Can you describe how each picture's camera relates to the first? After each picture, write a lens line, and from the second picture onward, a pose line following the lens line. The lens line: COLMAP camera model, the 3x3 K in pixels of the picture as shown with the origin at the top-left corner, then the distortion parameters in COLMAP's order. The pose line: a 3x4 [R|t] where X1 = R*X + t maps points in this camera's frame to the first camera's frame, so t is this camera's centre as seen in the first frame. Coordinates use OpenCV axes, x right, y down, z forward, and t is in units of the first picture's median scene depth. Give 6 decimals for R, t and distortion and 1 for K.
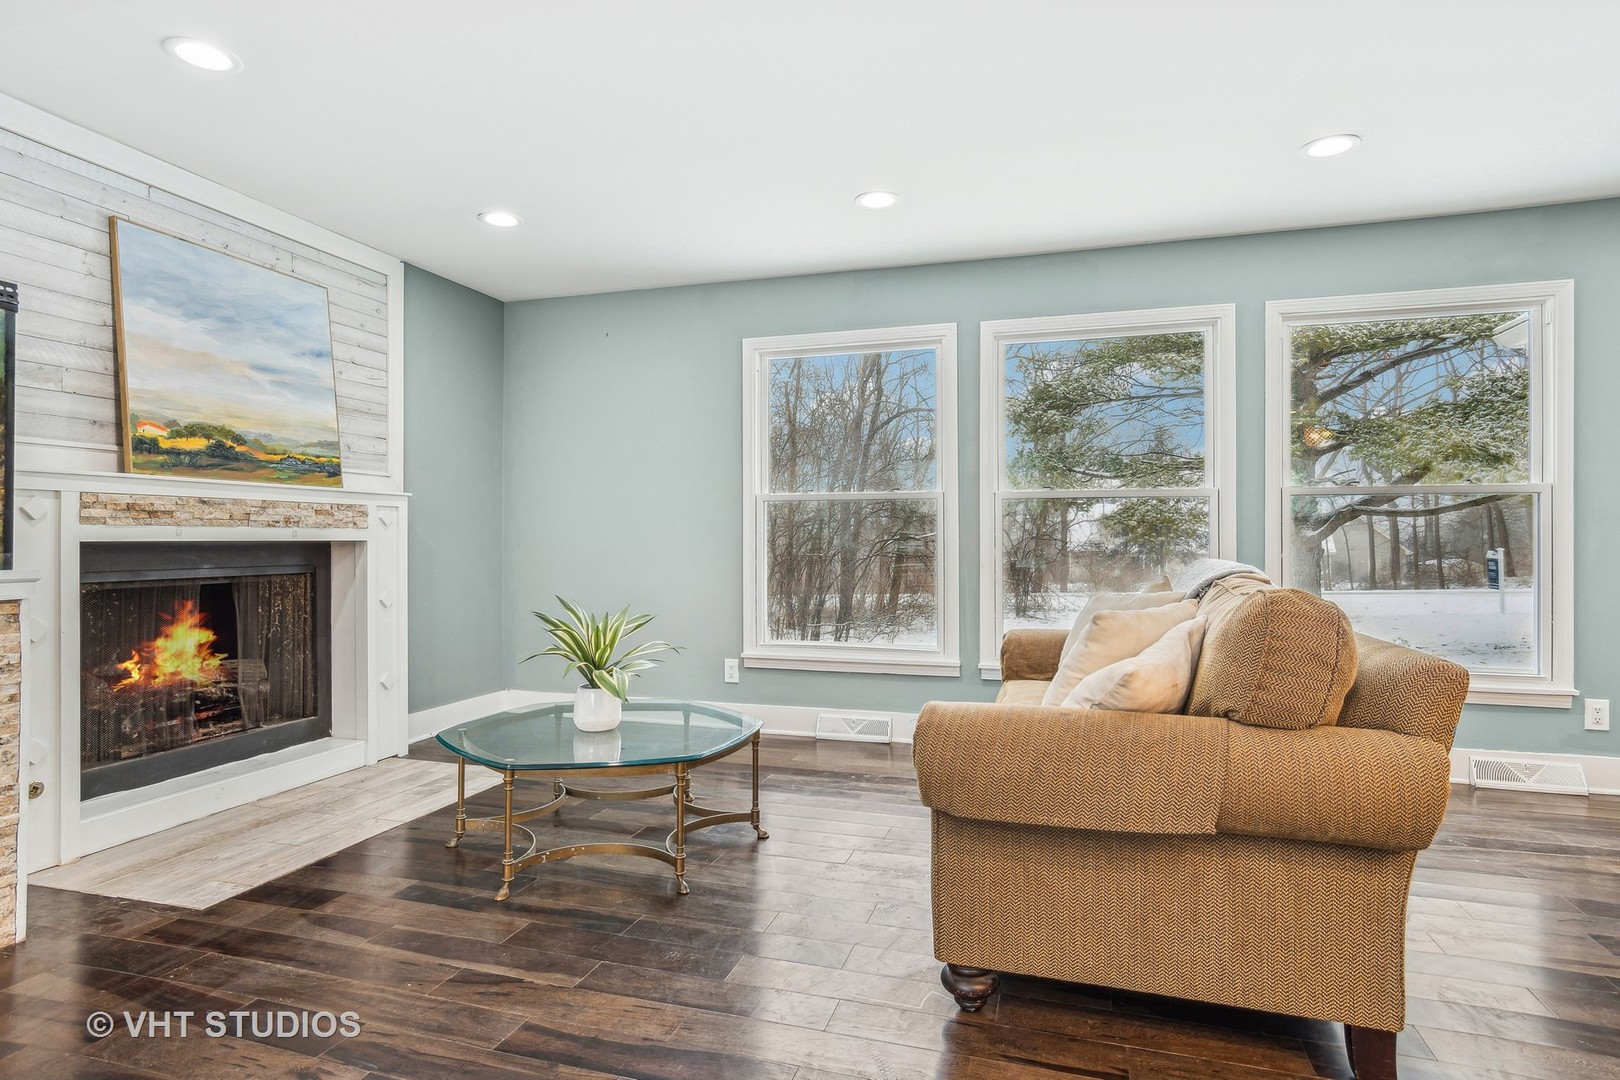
lens RADIAL K [[859.8, 0, 806.6], [0, 859.8, 531.2], [0, 0, 1]] dist [-0.000364, -0.000939]
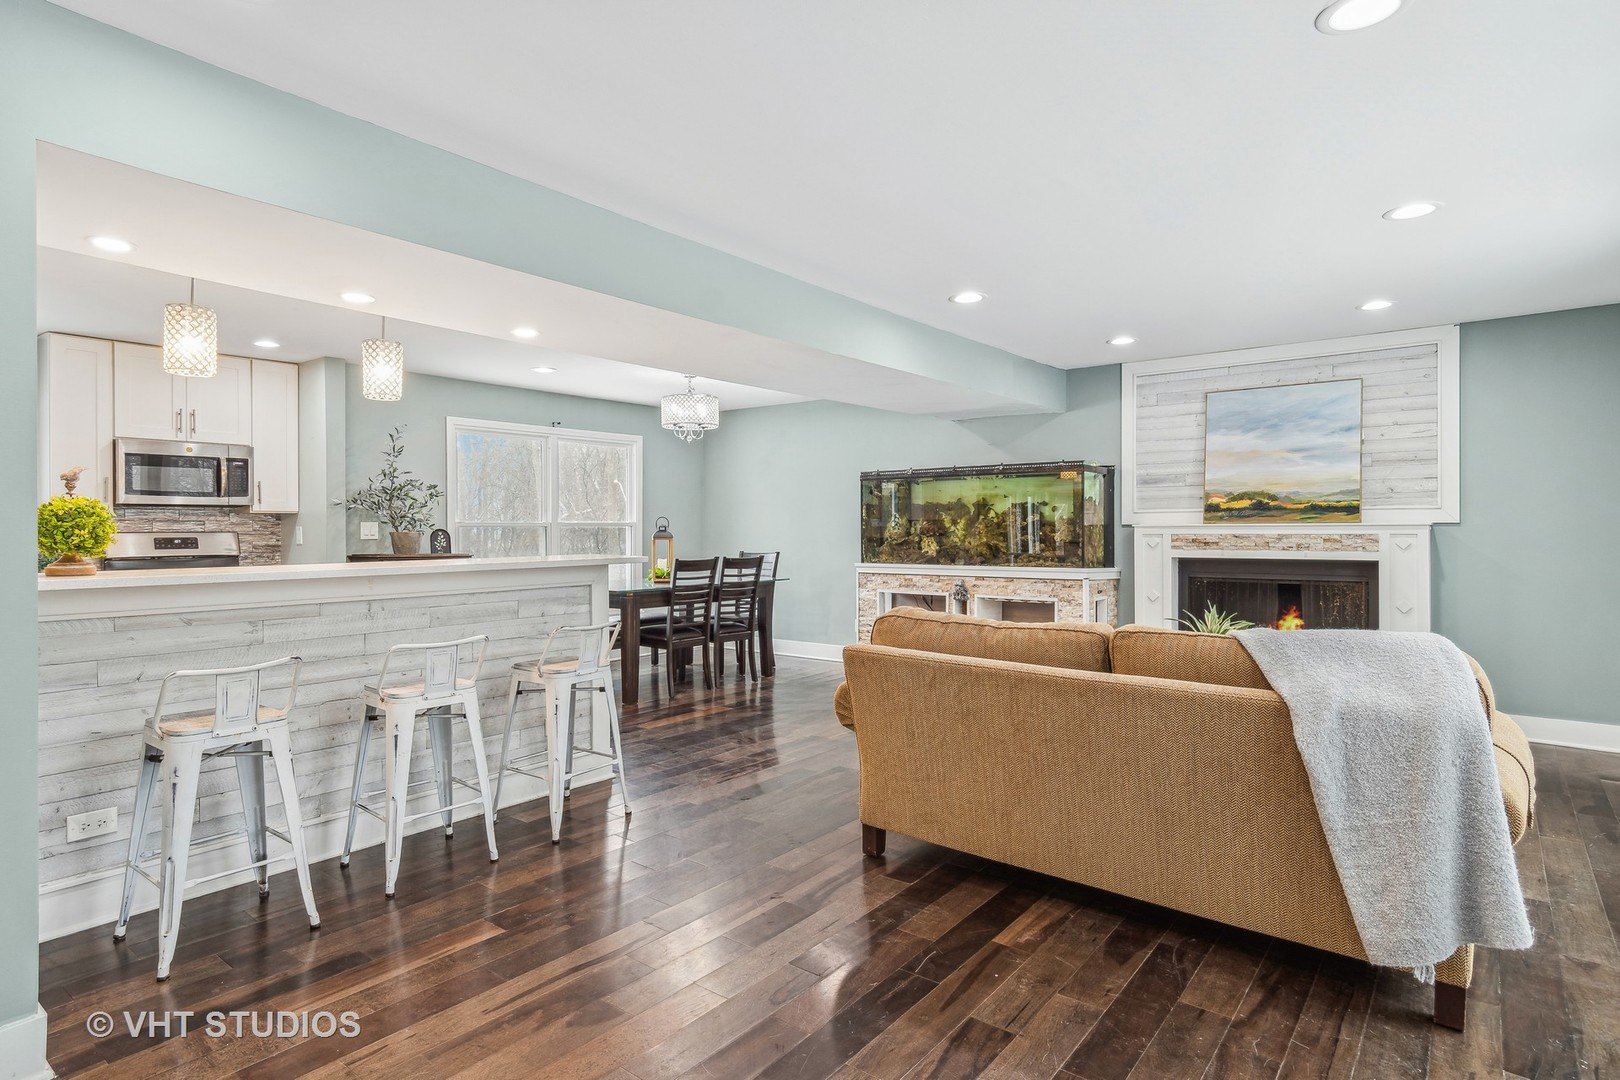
lens RADIAL K [[859.8, 0, 809.2], [0, 859.8, 536.7], [0, 0, 1]] dist [-0.000364, -0.000939]
pose [[-0.361769, 0.009770, -0.932217, 1.239719], [0.011468, 0.999916, 0.006028, -0.052326], [0.932197, -0.008510, -0.361850, 0.777916]]
